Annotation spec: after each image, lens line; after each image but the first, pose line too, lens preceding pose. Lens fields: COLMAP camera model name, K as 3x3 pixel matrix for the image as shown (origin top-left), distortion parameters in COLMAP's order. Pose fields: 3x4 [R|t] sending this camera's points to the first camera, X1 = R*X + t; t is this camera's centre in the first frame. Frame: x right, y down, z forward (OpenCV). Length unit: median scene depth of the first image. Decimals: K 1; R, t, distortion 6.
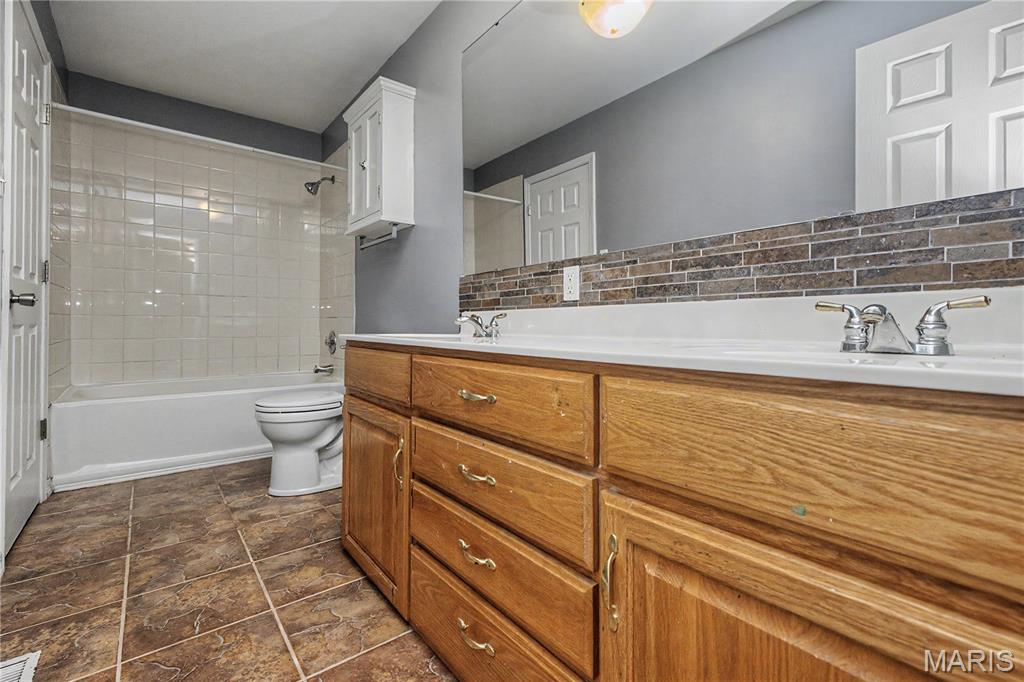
lens RADIAL K [[437.2, 0, 507.9], [0, 437.2, 324.0], [0, 0, 1]] dist [0.011690, -0.002068]
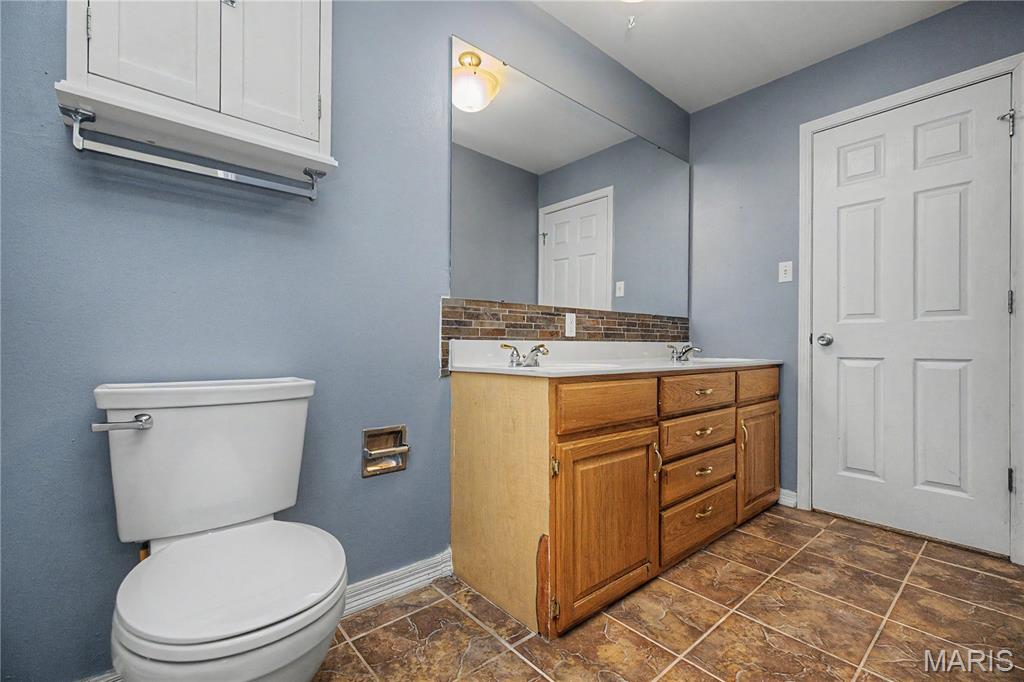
lens RADIAL K [[437.2, 0, 513.4], [0, 437.2, 346.2], [0, 0, 1]] dist [0.011690, -0.002068]
pose [[-0.016948, 0.001935, 0.999854, -1.273254], [-0.002012, 0.999996, -0.001970, -0.018453], [-0.999854, -0.002045, -0.016944, 1.186654]]
